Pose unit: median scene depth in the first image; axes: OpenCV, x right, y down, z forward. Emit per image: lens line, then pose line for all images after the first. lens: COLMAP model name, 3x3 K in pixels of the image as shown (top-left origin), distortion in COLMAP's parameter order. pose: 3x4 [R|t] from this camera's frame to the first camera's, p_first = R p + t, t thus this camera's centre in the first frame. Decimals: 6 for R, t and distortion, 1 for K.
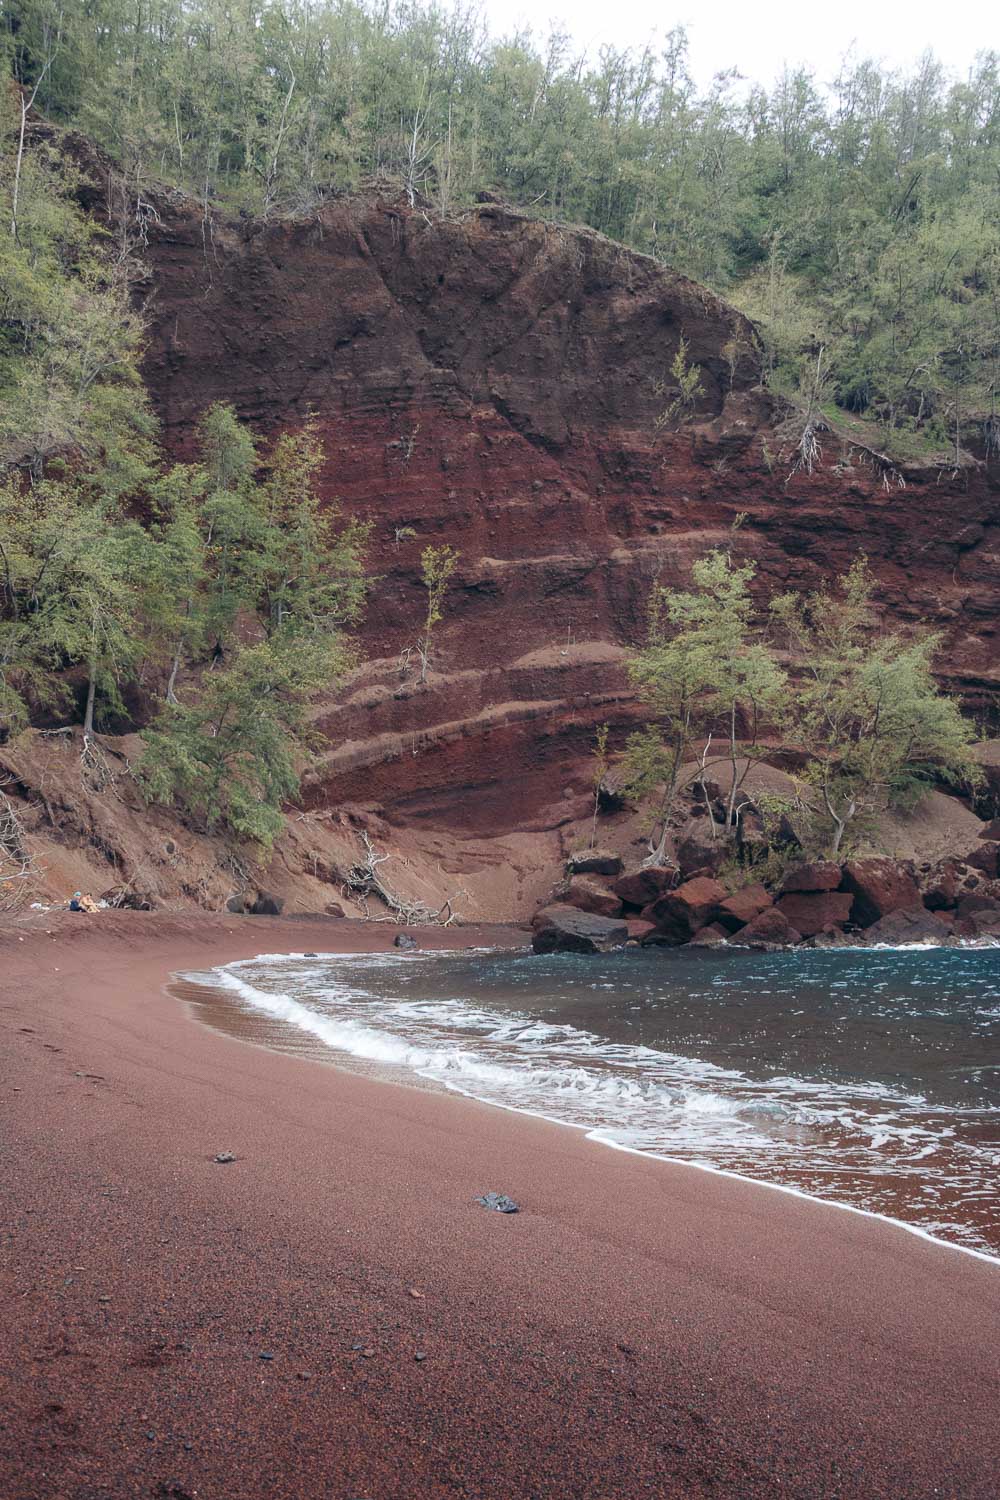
lens RADIAL K [[1202.5, 0, 505.5], [0, 1202.5, 751.8], [0, 0, 1]] dist [0.005289, 0.005220]
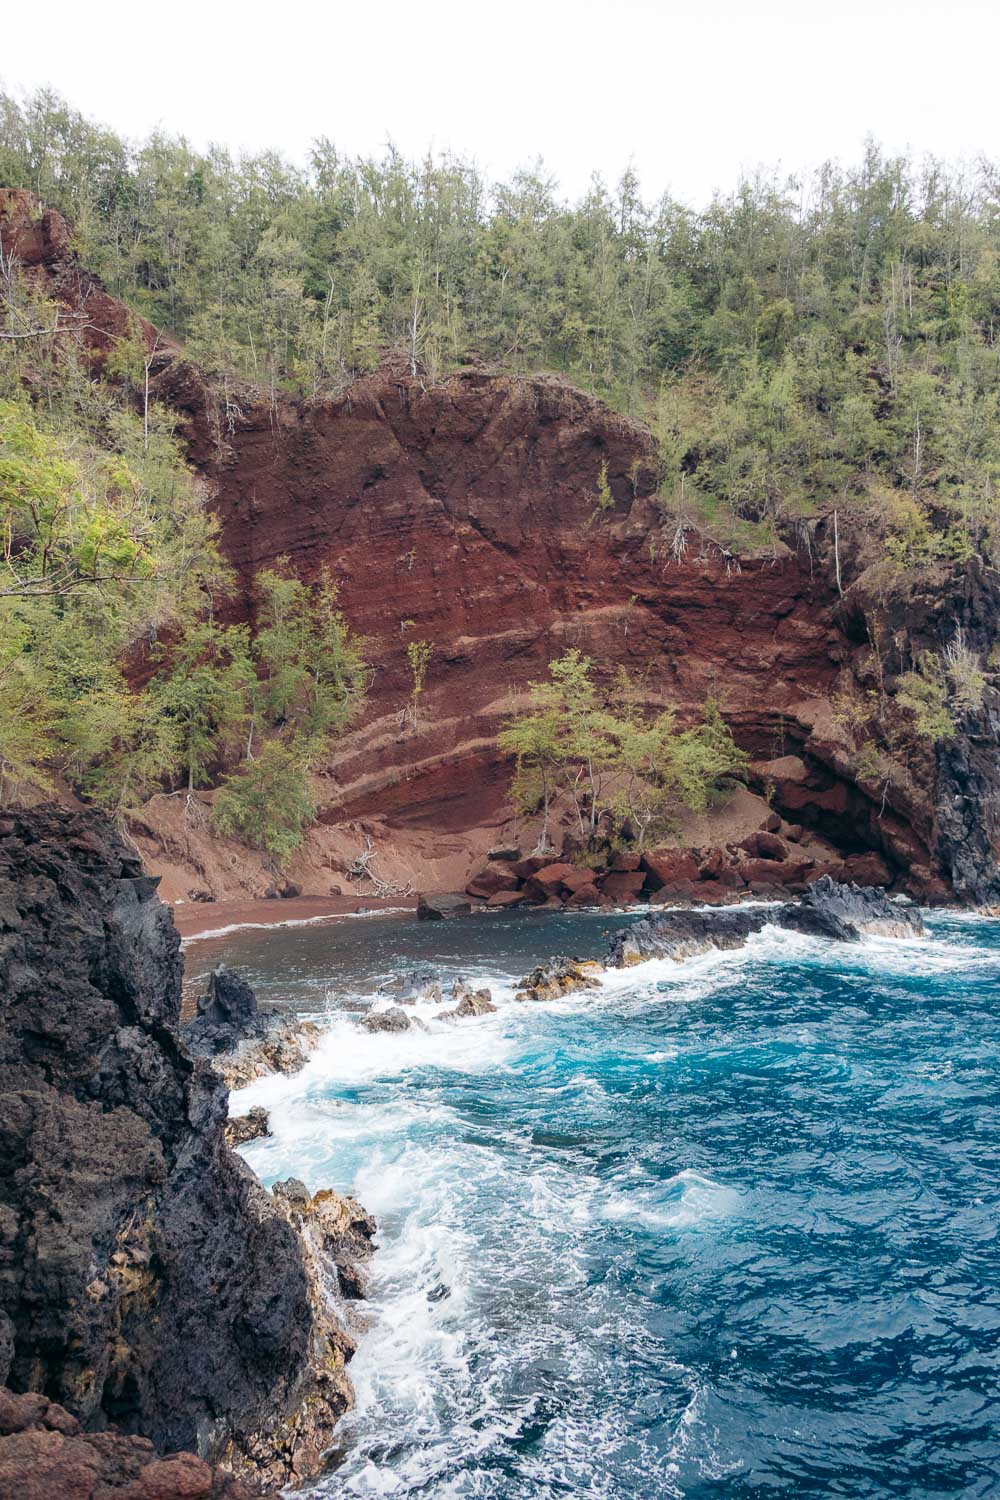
lens RADIAL K [[1207.3, 0, 500.0], [0, 1207.3, 750.0], [0, 0, 1]] dist [0.008971, 0.004020]
pose [[0.978511, -0.044383, -0.201363, 0.337336], [0.059044, 0.995978, 0.067396, -0.128133], [0.197562, -0.077837, 0.977195, -0.462904]]
